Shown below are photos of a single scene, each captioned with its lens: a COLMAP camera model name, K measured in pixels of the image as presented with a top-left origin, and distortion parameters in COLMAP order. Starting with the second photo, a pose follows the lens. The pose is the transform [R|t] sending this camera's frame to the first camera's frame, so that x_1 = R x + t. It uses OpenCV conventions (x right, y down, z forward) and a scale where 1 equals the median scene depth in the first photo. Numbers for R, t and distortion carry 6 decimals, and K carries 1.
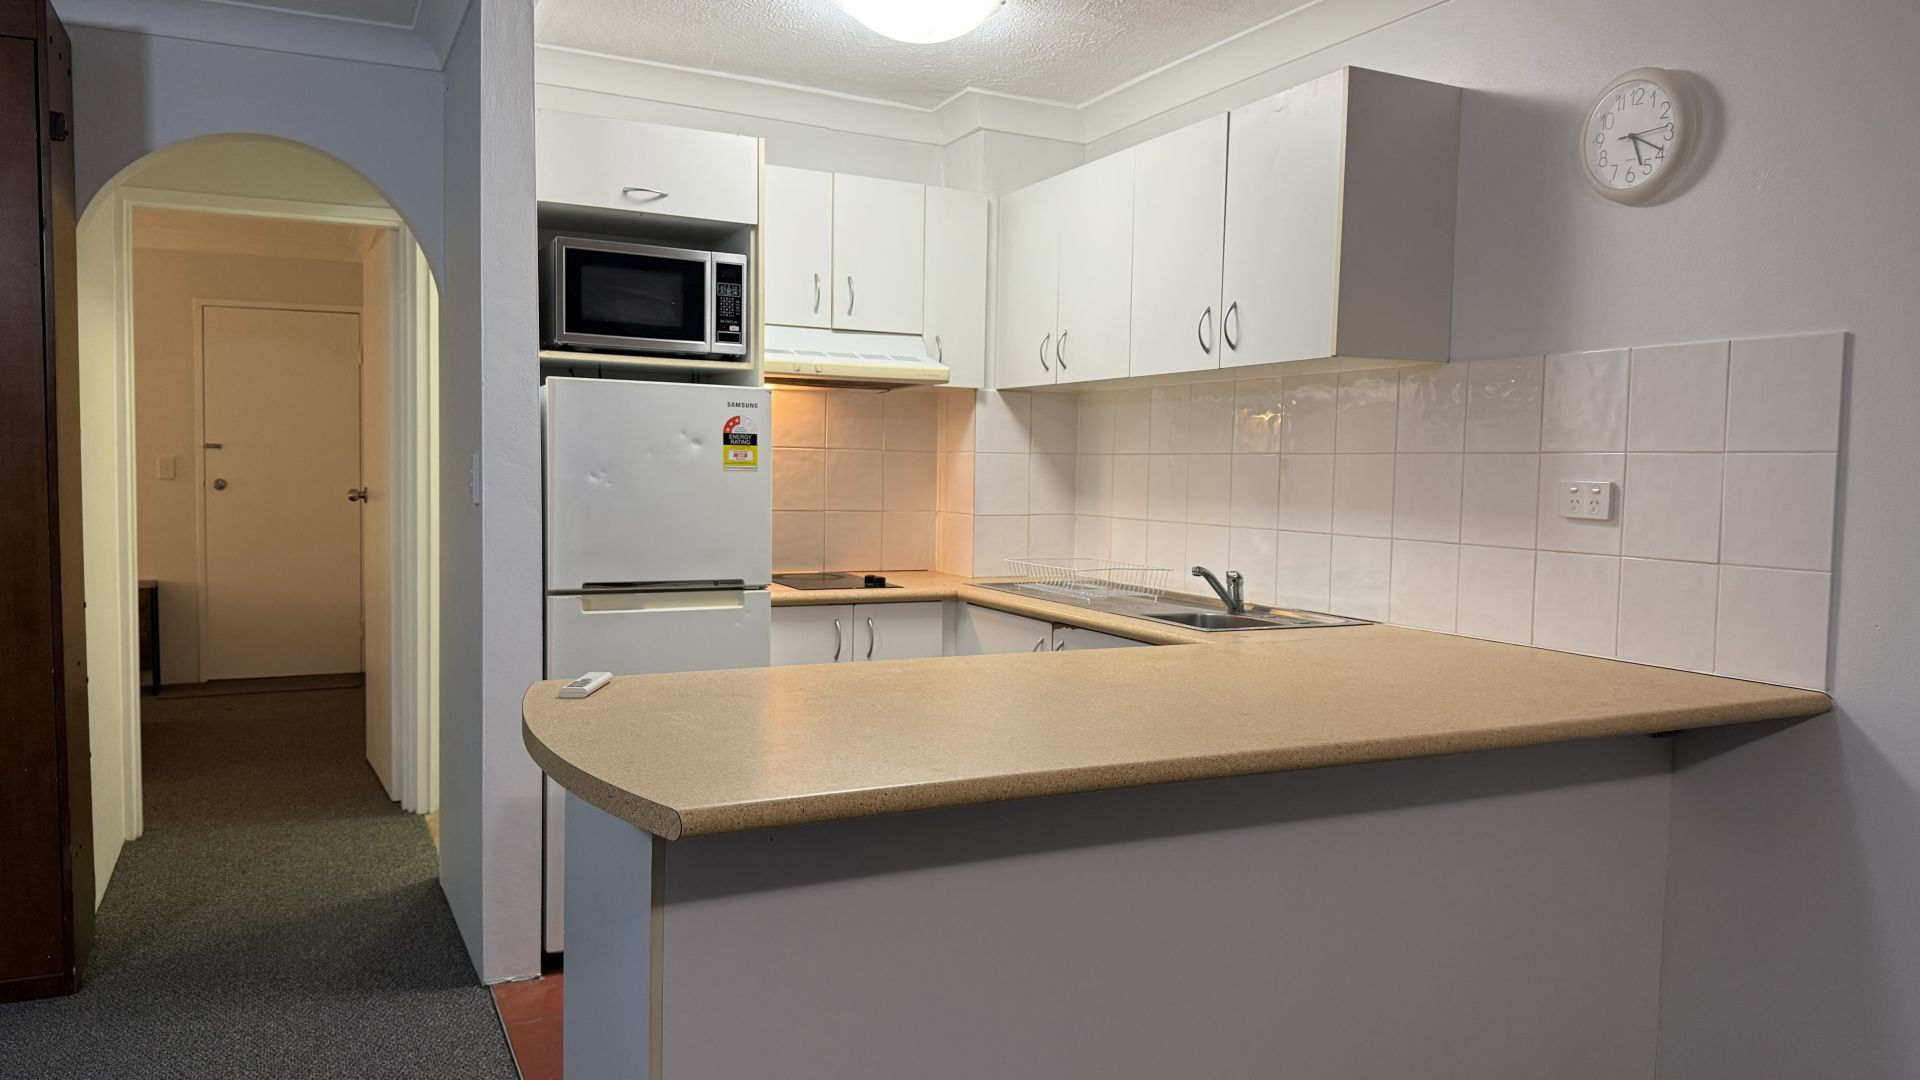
lens RADIAL K [[1346.9, 0, 972.5], [0, 1346.9, 551.4], [0, 0, 1]] dist [0.107959, -0.172897]
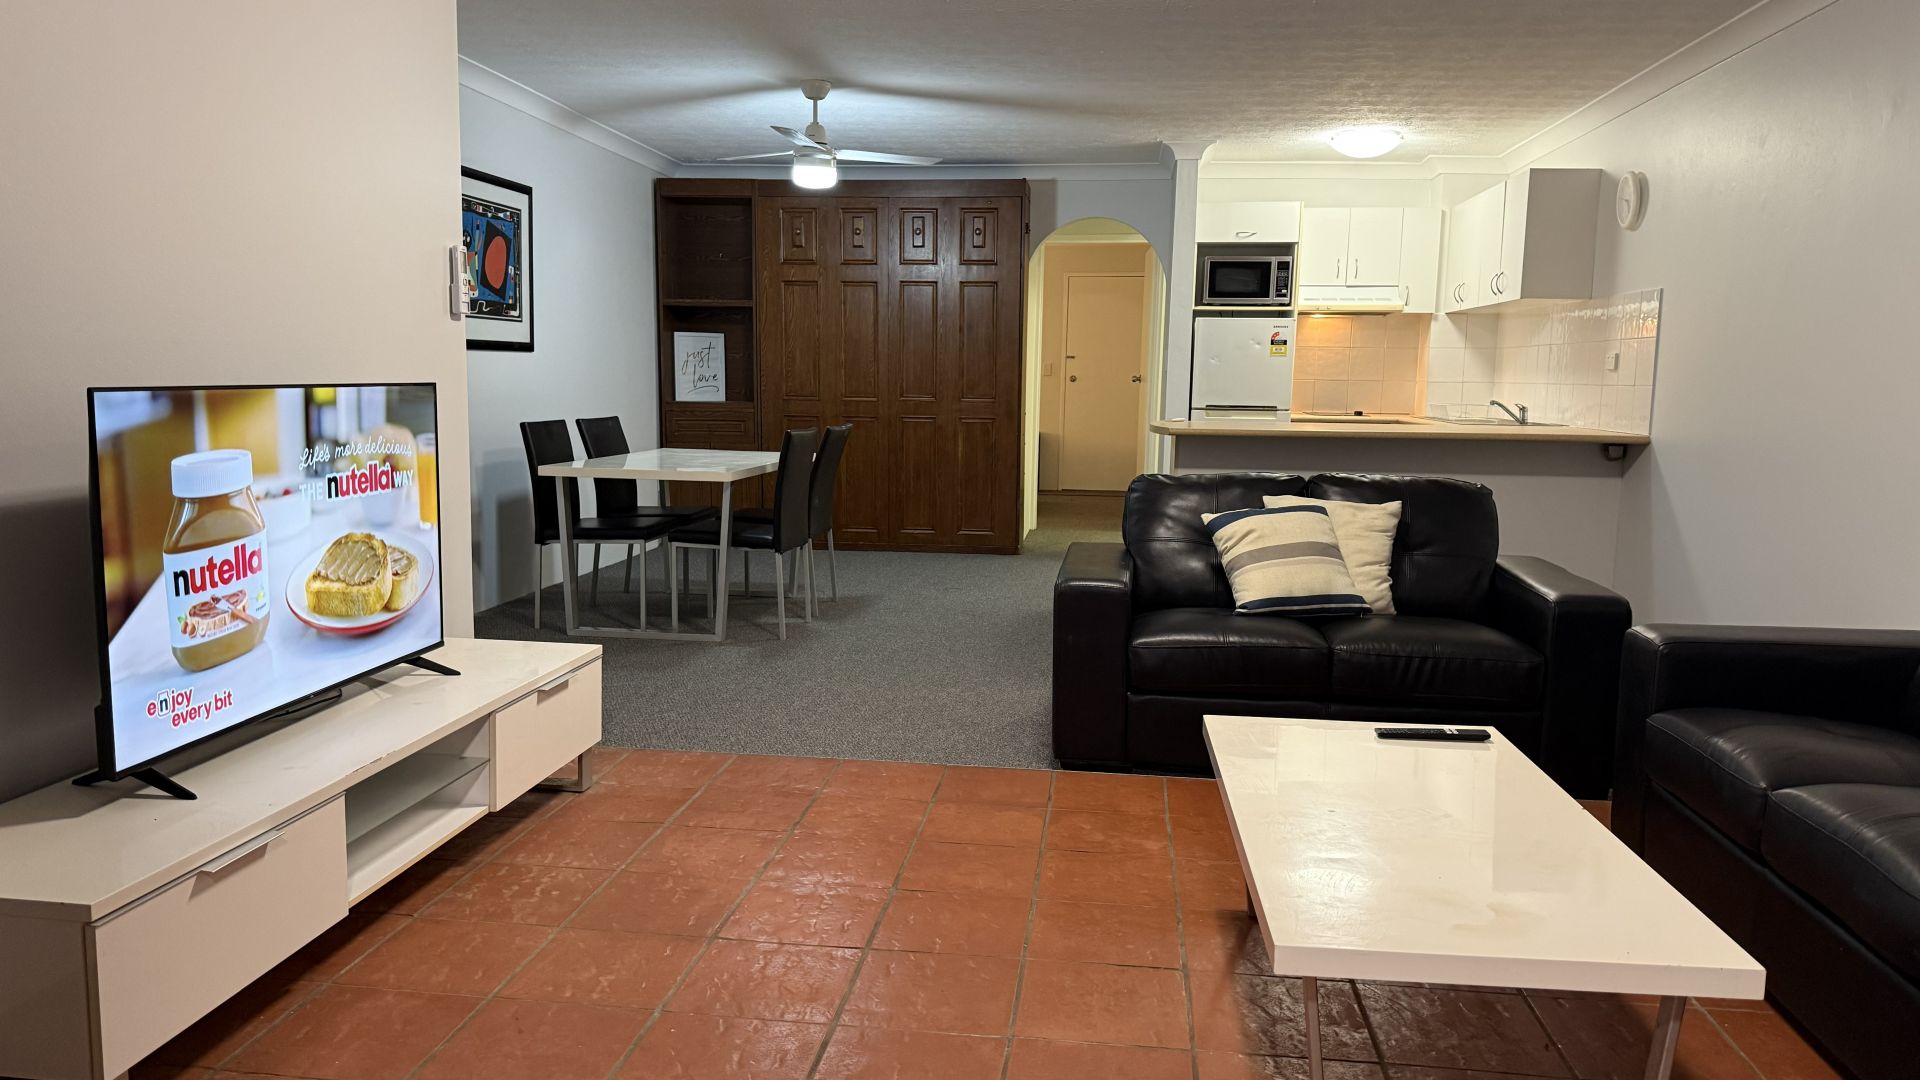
lens RADIAL K [[1346.9, 0, 972.5], [0, 1346.9, 551.4], [0, 0, 1]] dist [0.107959, -0.172897]
pose [[0.840487, 0.067812, -0.537571, 0.610333], [-0.035966, 0.996932, 0.069525, 0.119525], [0.540636, -0.039100, 0.840347, -1.130131]]
